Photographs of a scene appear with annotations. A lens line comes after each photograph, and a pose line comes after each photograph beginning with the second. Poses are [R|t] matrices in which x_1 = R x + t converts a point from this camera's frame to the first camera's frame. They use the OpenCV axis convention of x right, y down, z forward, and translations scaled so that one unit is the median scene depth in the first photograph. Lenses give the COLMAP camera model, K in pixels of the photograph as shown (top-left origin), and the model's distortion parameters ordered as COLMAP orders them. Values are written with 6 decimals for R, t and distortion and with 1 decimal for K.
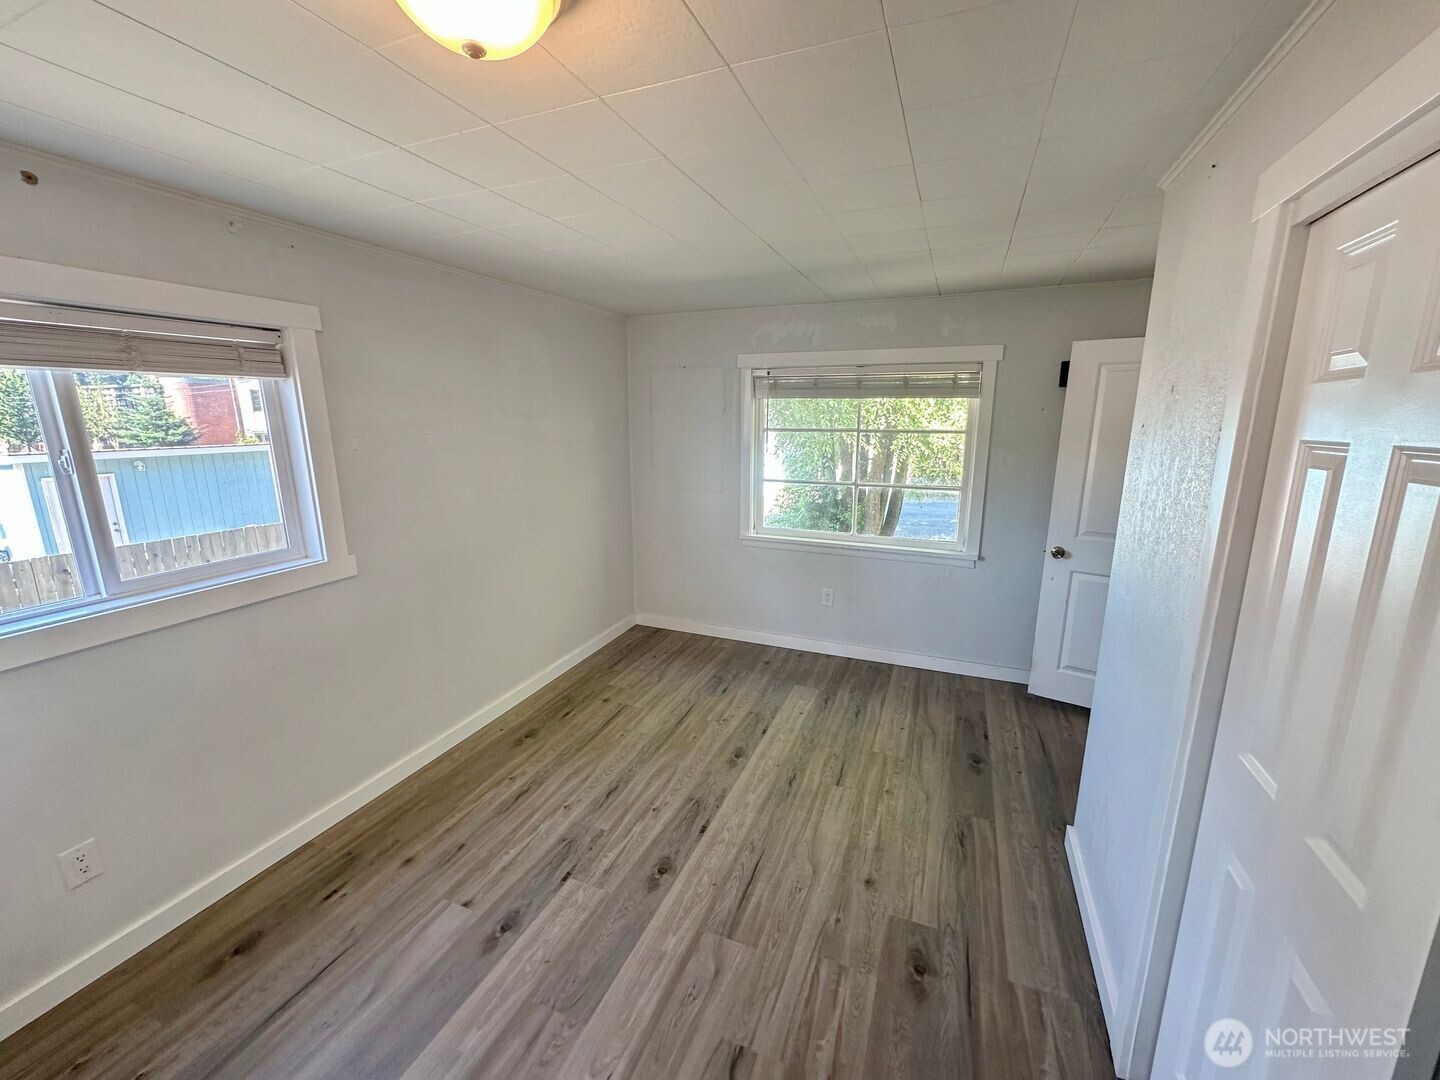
lens RADIAL K [[575.4, 0, 723.9], [0, 575.4, 531.7], [0, 0, 1]] dist [-0.003410, 0.000877]
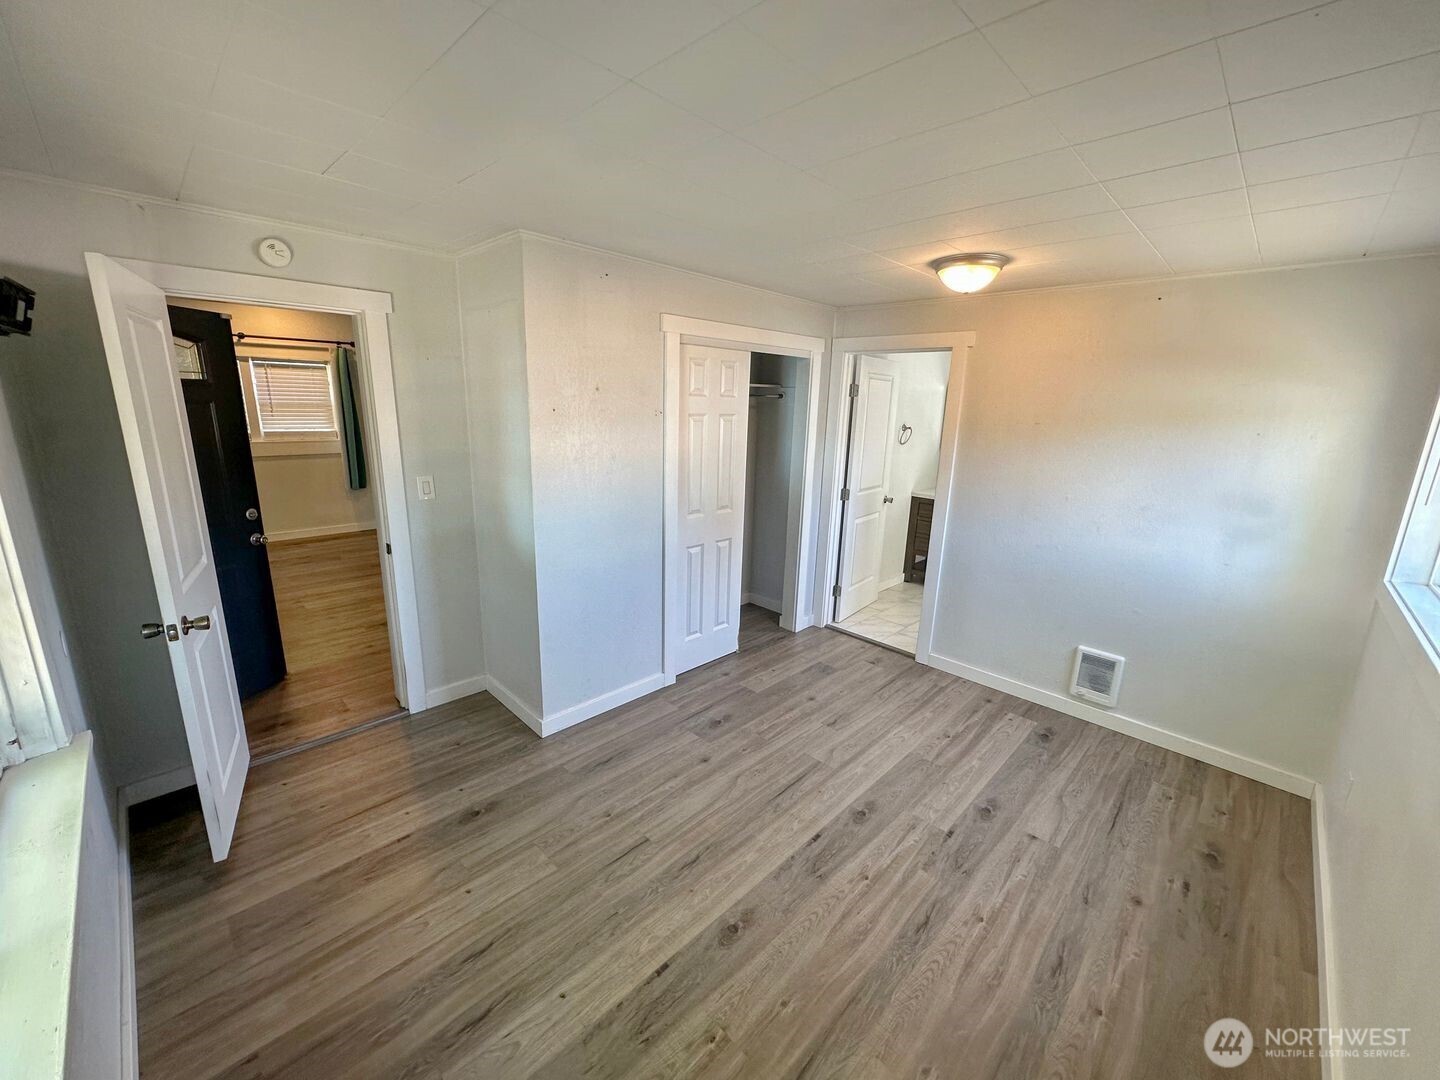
lens RADIAL K [[575.4, 0, 719.0], [0, 575.4, 546.2], [0, 0, 1]] dist [-0.003410, 0.000877]
pose [[-0.922846, -0.118585, 0.366461, -0.179810], [0.048435, 0.908146, 0.415843, -0.340272], [-0.382113, 0.401508, -0.832335, 1.652113]]
